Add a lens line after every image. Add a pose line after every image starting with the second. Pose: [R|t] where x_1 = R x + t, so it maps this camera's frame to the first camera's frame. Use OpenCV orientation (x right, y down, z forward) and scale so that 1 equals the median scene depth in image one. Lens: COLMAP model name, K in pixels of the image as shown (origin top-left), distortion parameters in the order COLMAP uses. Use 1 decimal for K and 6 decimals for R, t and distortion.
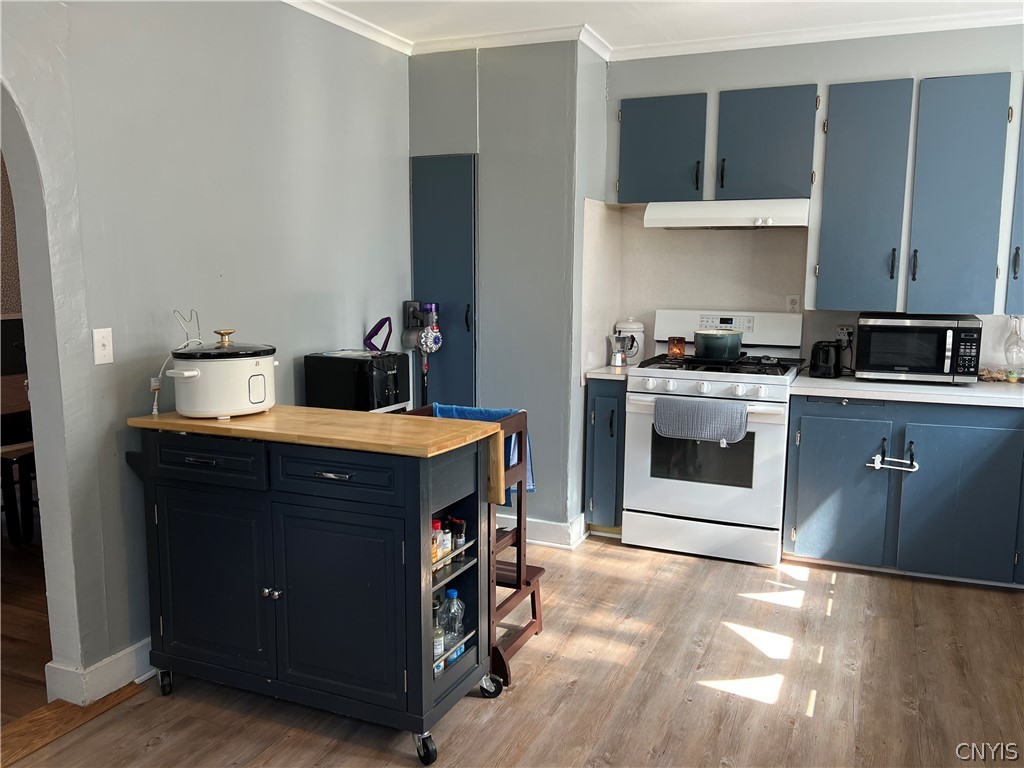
lens RADIAL K [[838.4, 0, 518.8], [0, 838.4, 379.8], [0, 0, 1]] dist [0.067497, -0.077351]
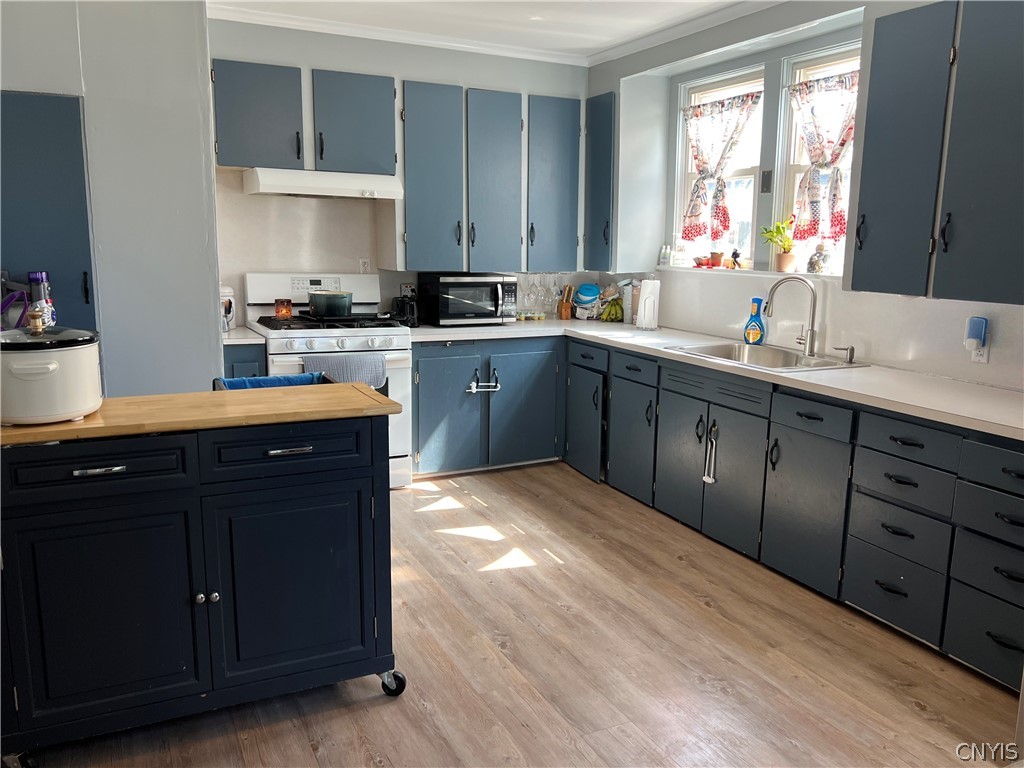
lens RADIAL K [[838.4, 0, 518.2], [0, 838.4, 387.4], [0, 0, 1]] dist [0.067497, -0.077351]
pose [[0.643659, -0.126975, 0.754706, -0.489482], [0.085768, 0.991896, 0.093732, -0.017576], [-0.760492, 0.004398, 0.649333, 0.108093]]
